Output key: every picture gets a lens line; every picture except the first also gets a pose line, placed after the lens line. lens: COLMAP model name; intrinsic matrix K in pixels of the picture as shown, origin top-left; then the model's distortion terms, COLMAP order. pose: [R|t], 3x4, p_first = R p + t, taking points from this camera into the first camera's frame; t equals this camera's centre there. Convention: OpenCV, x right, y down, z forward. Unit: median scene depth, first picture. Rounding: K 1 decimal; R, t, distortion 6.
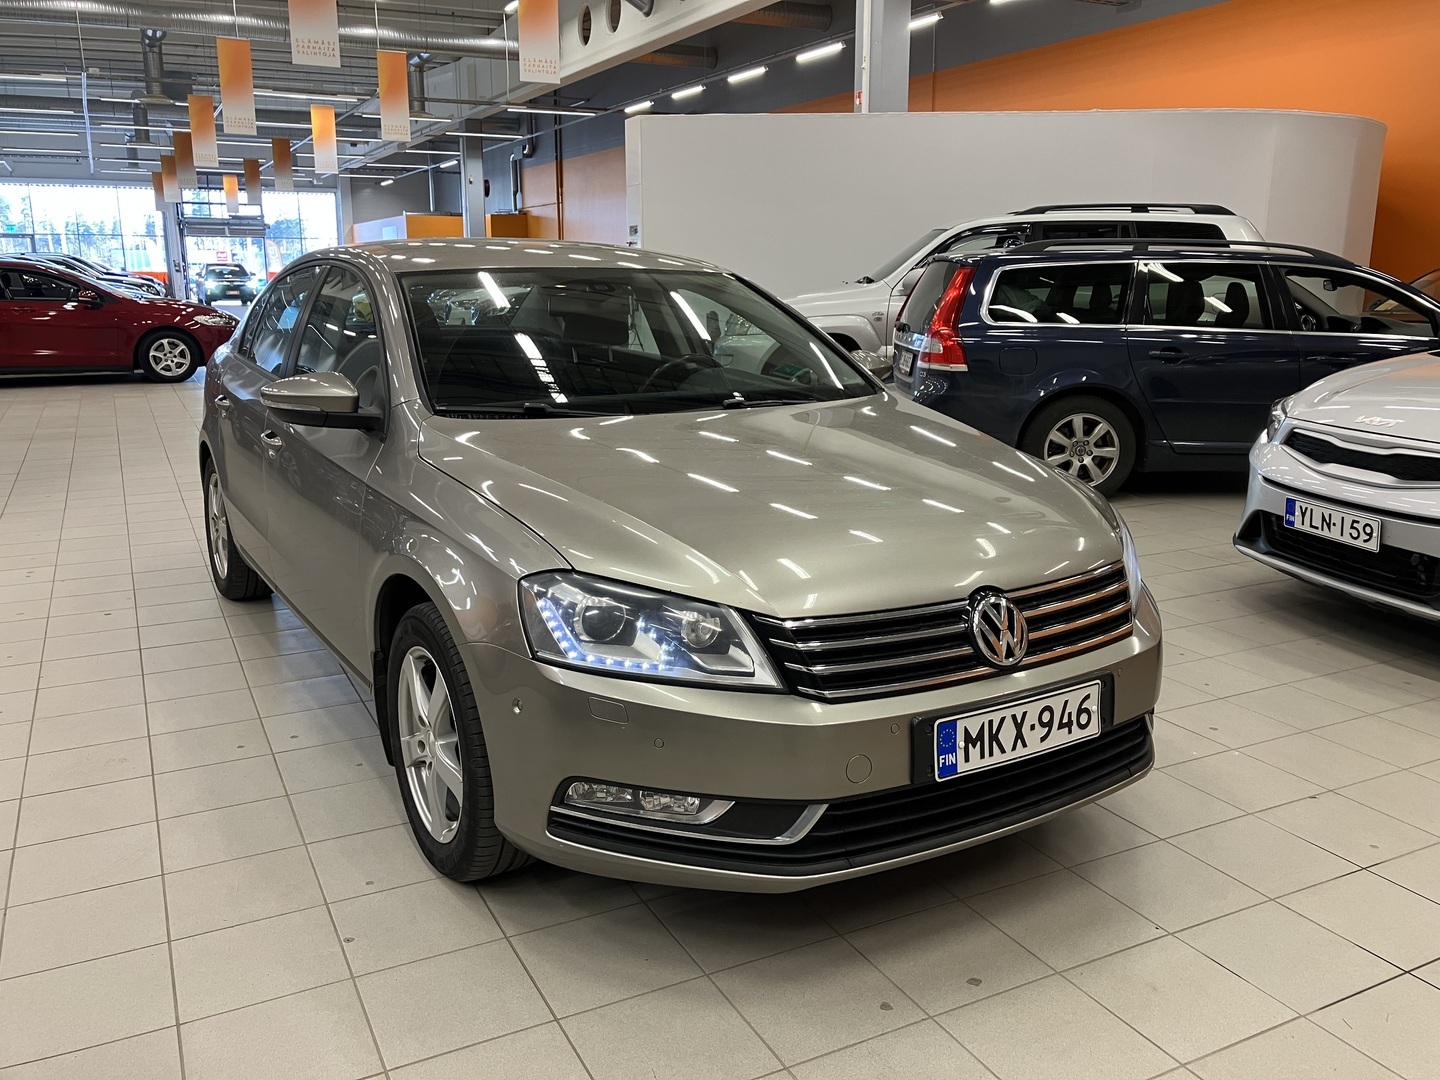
lens RADIAL K [[1180.8, 0, 727.7], [0, 1180.8, 534.6], [0, 0, 1]] dist [0.009490, -0.022035]
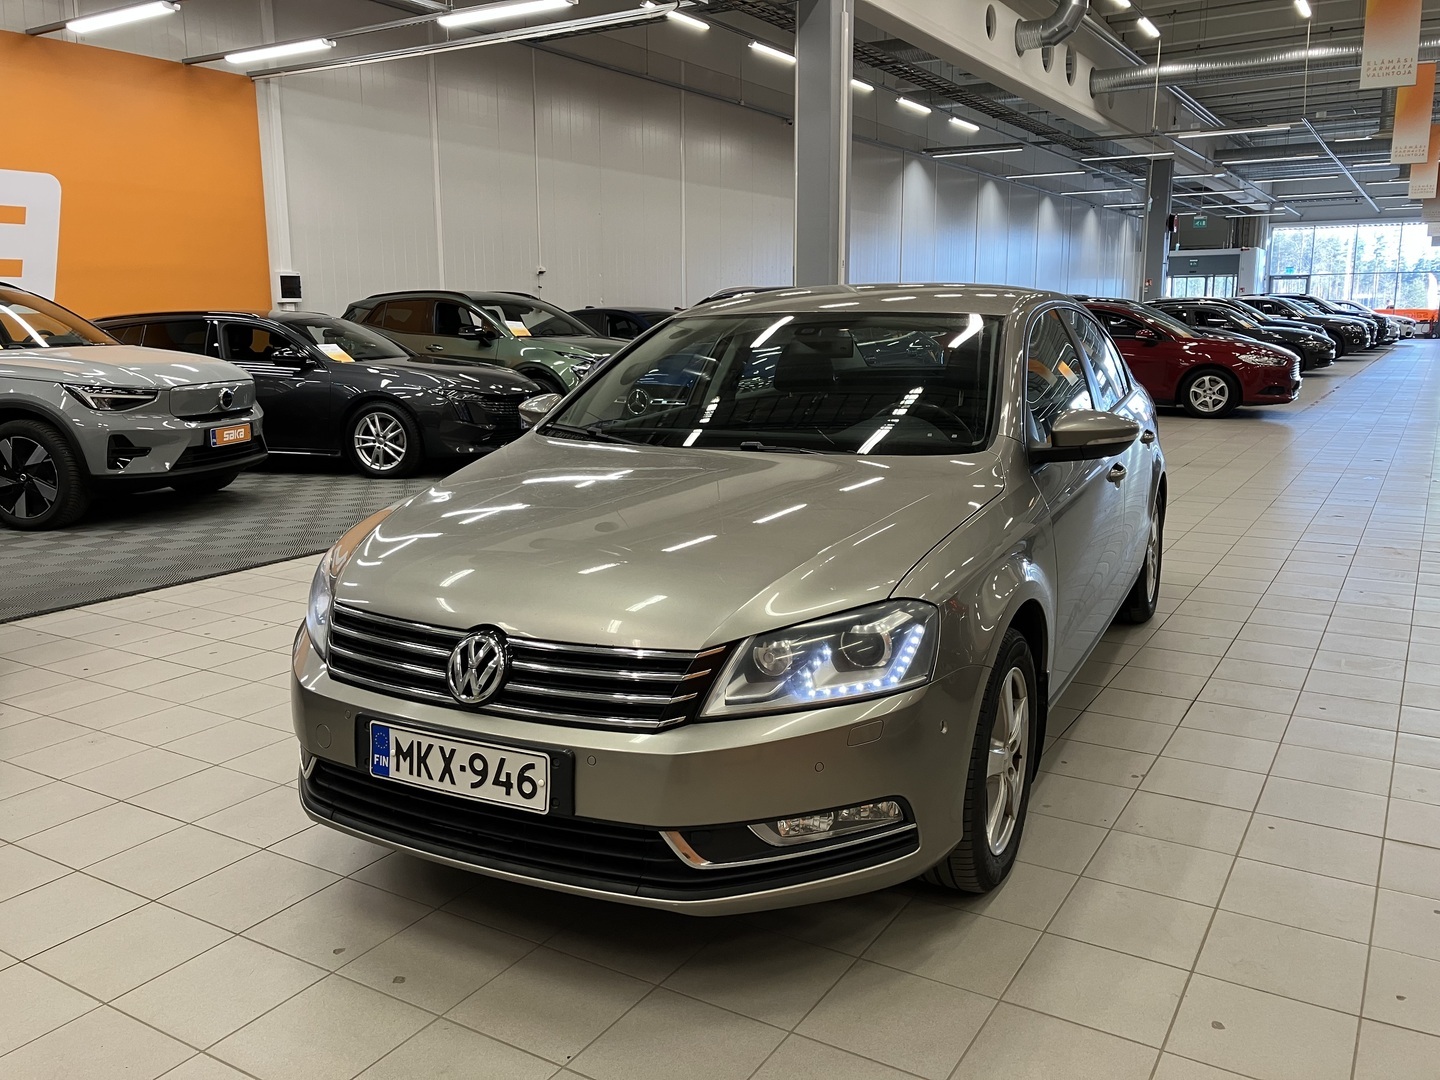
lens RADIAL K [[1180.8, 0, 723.0], [0, 1180.8, 549.4], [0, 0, 1]] dist [0.009490, -0.022035]
pose [[0.520922, 0.159555, -0.838560, 1.170622], [-0.175387, 0.981422, 0.077785, -0.135015], [0.835392, 0.106552, 0.539228, 0.615122]]
